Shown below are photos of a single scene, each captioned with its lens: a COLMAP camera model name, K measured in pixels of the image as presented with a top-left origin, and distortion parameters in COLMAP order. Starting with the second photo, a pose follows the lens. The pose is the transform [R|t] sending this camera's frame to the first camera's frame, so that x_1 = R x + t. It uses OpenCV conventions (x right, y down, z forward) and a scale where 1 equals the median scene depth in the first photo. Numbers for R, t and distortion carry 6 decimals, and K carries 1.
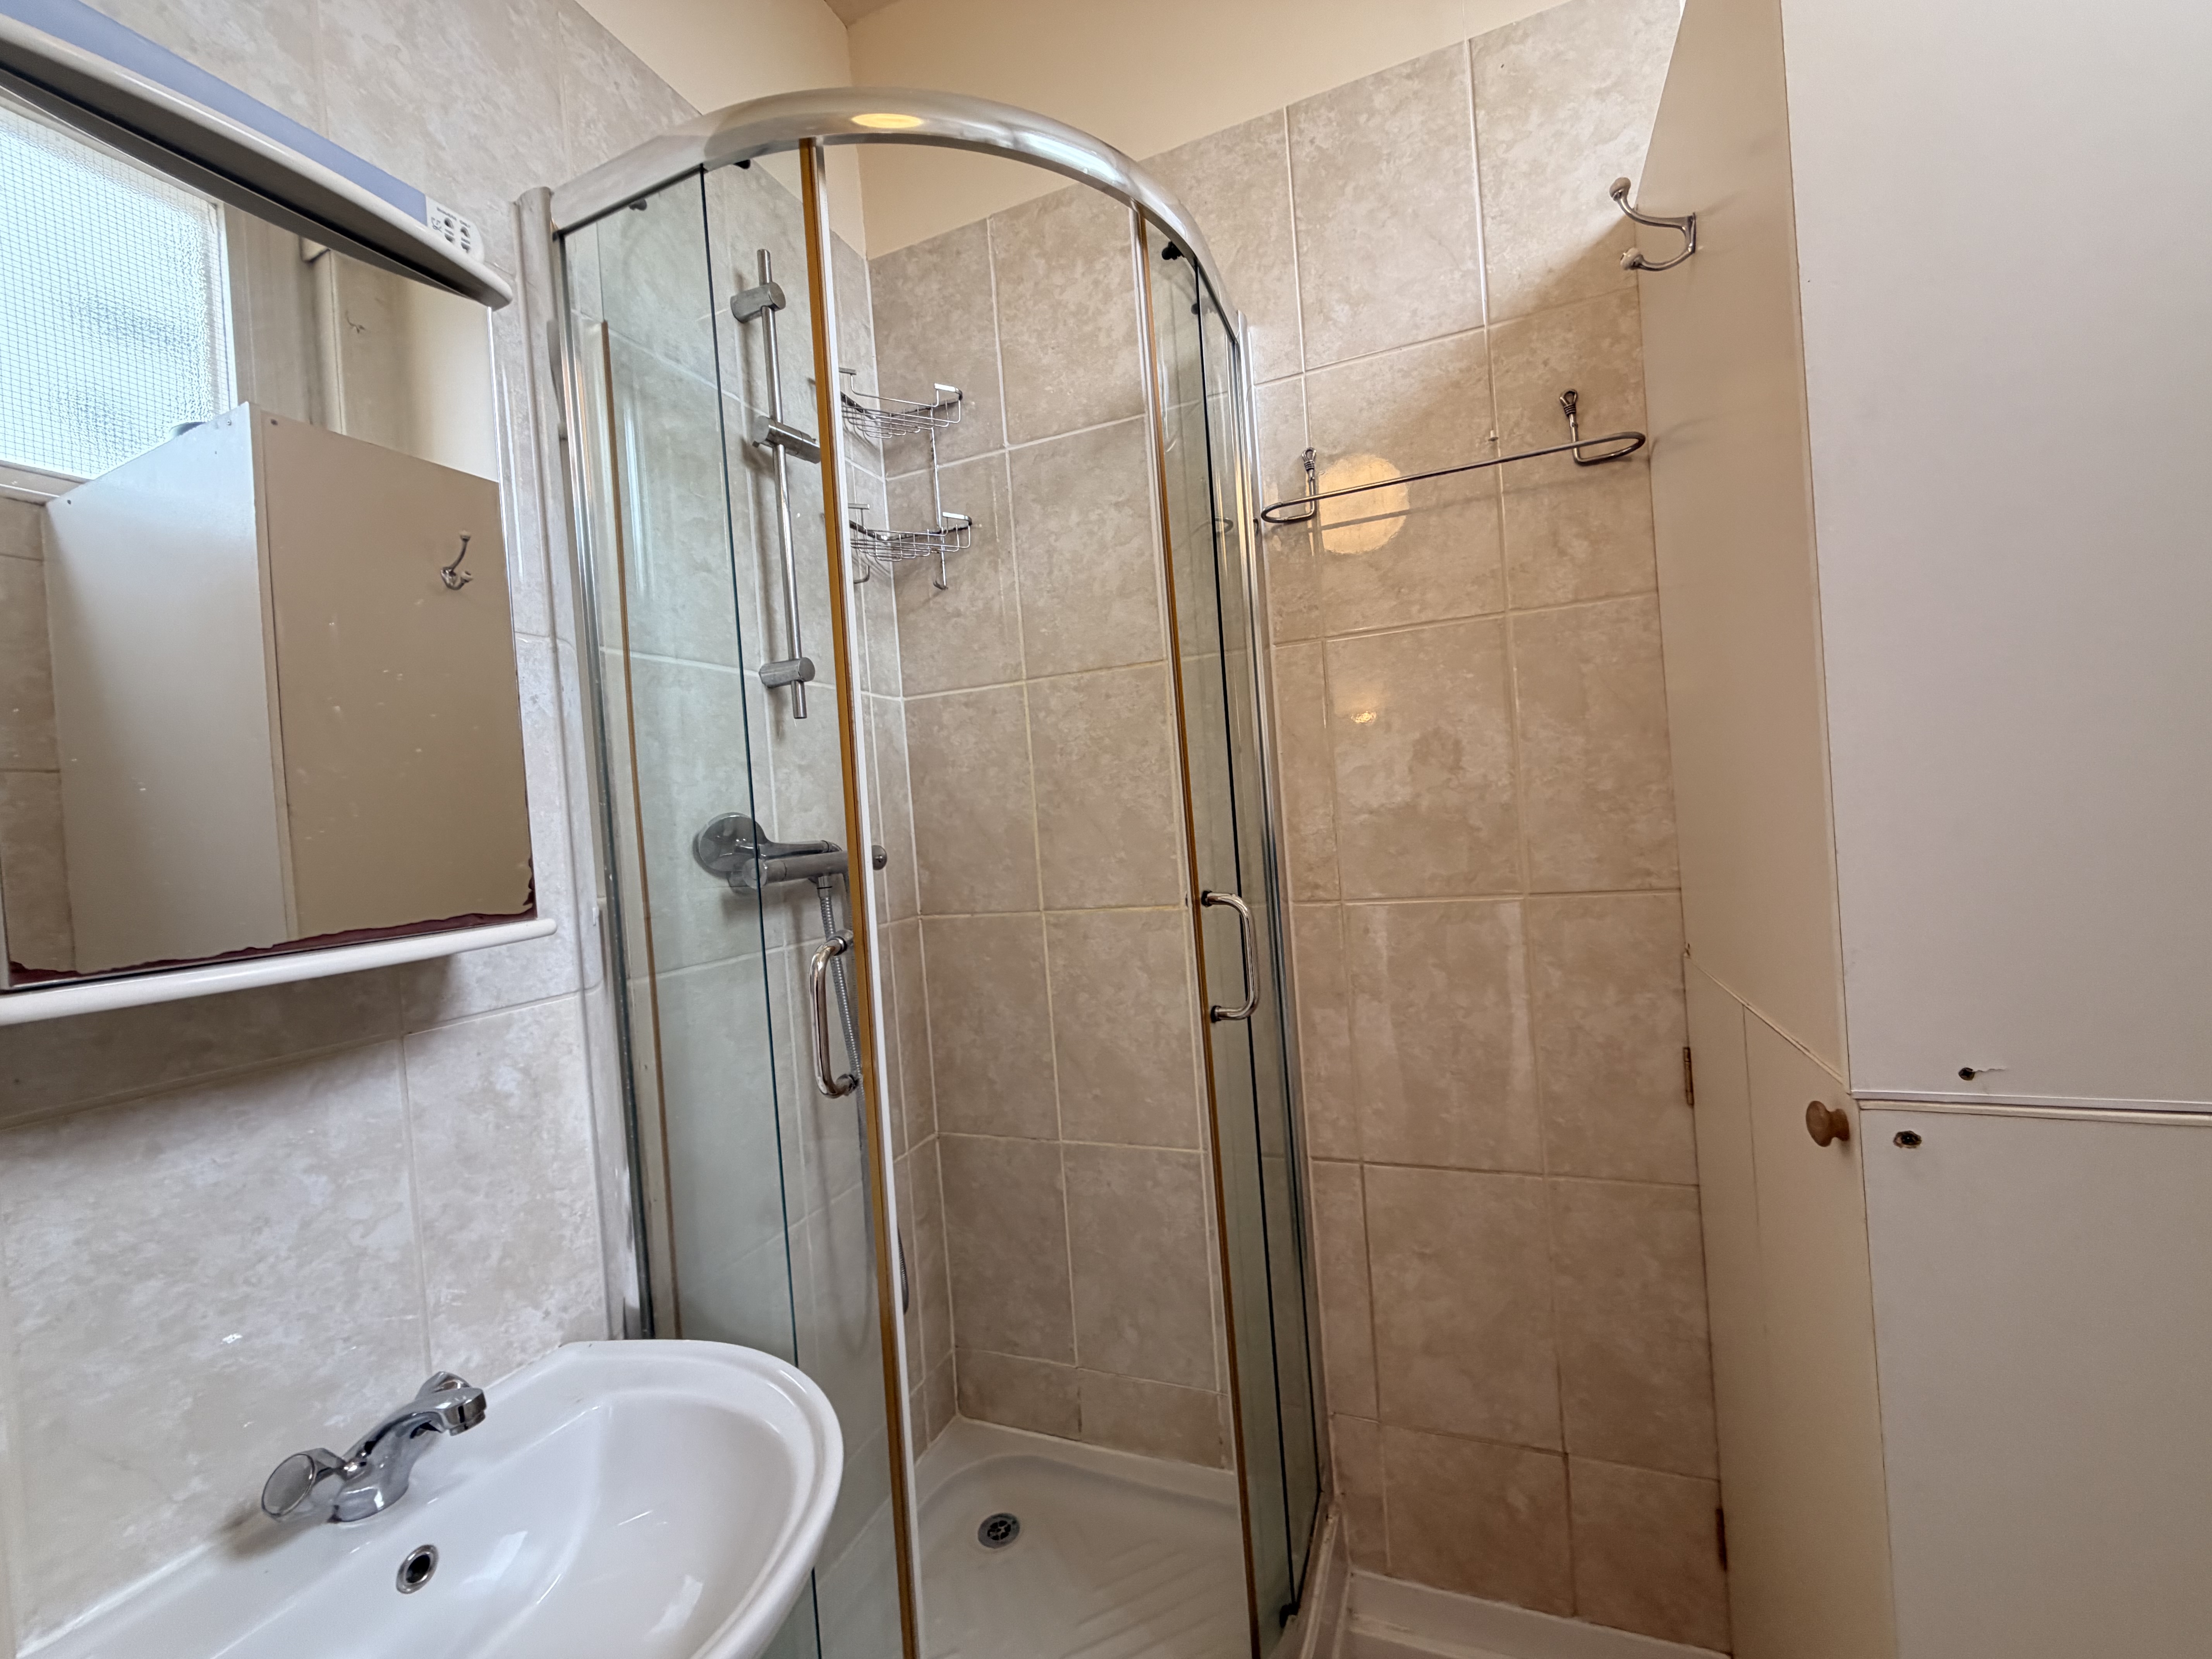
lens RADIAL K [[879.8, 0, 1099.7], [0, 879.8, 824.9], [0, 0, 1]] dist [0.002017, -0.000086]
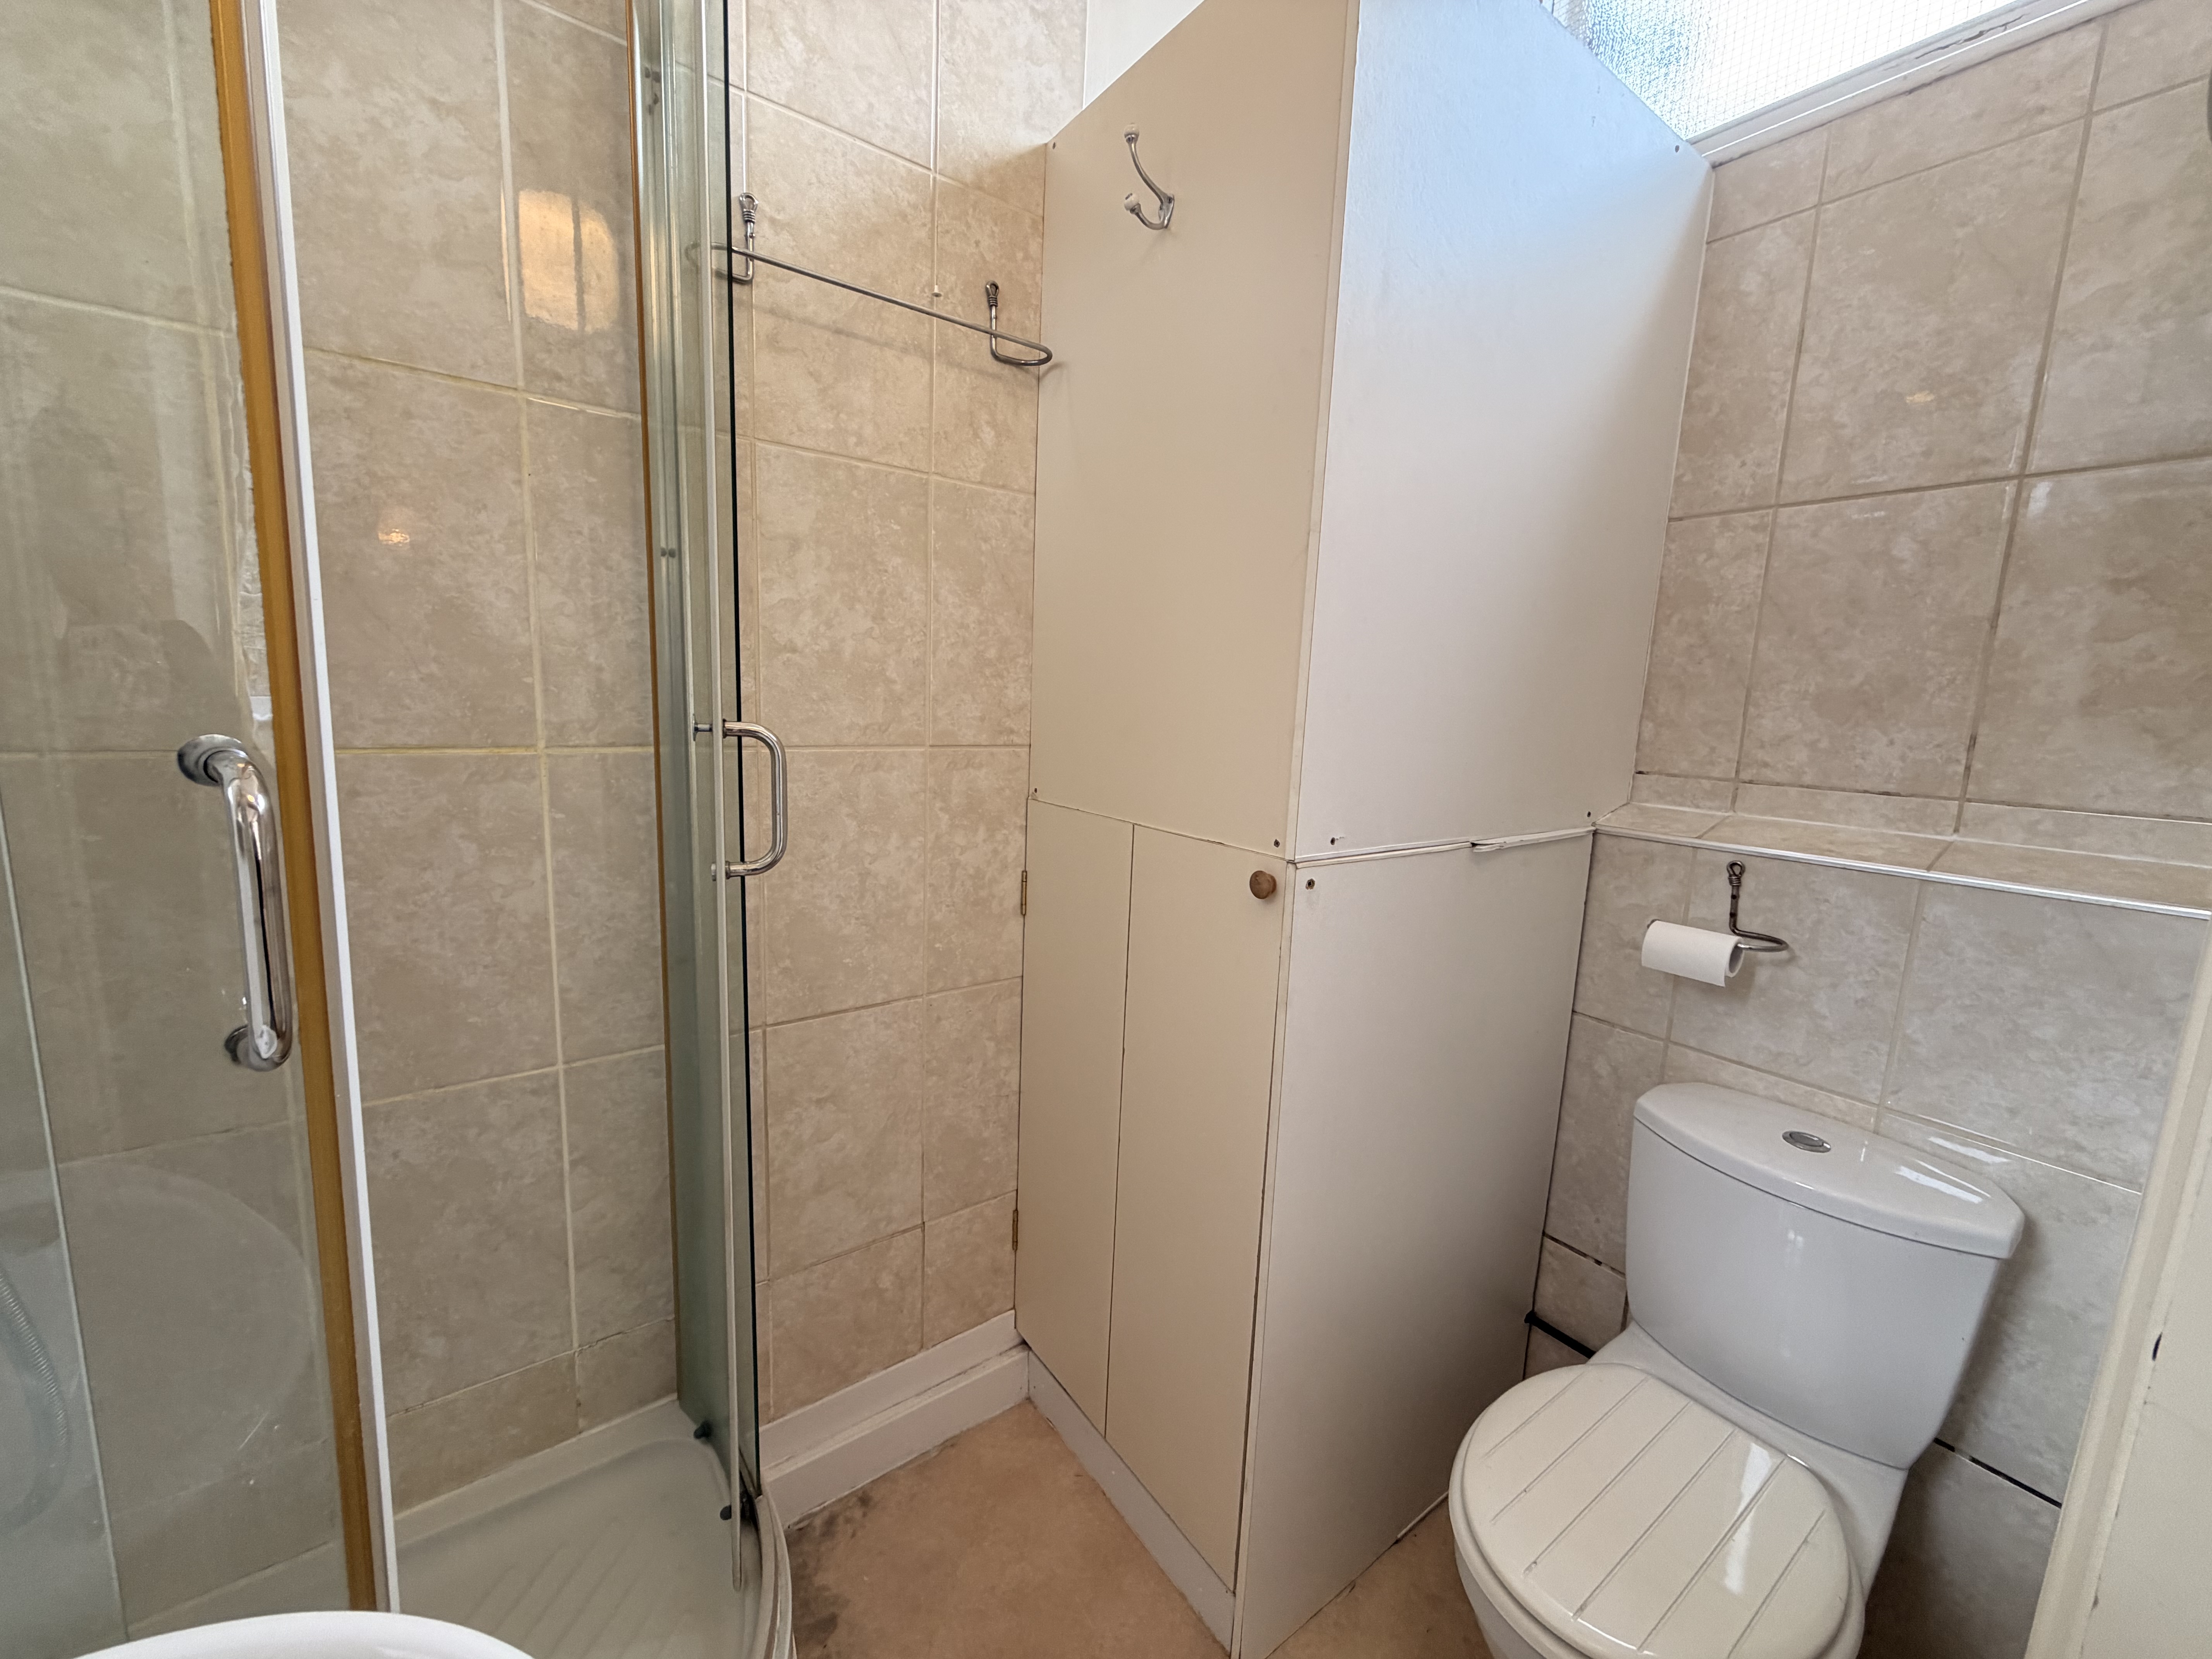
lens RADIAL K [[879.8, 0, 1101.9], [0, 879.8, 824.2], [0, 0, 1]] dist [0.002017, -0.000086]
pose [[0.512001, -0.033503, 0.858331, -0.343080], [-0.072671, 0.993967, 0.082146, 0.070186], [-0.855905, -0.104434, 0.506478, 0.258075]]
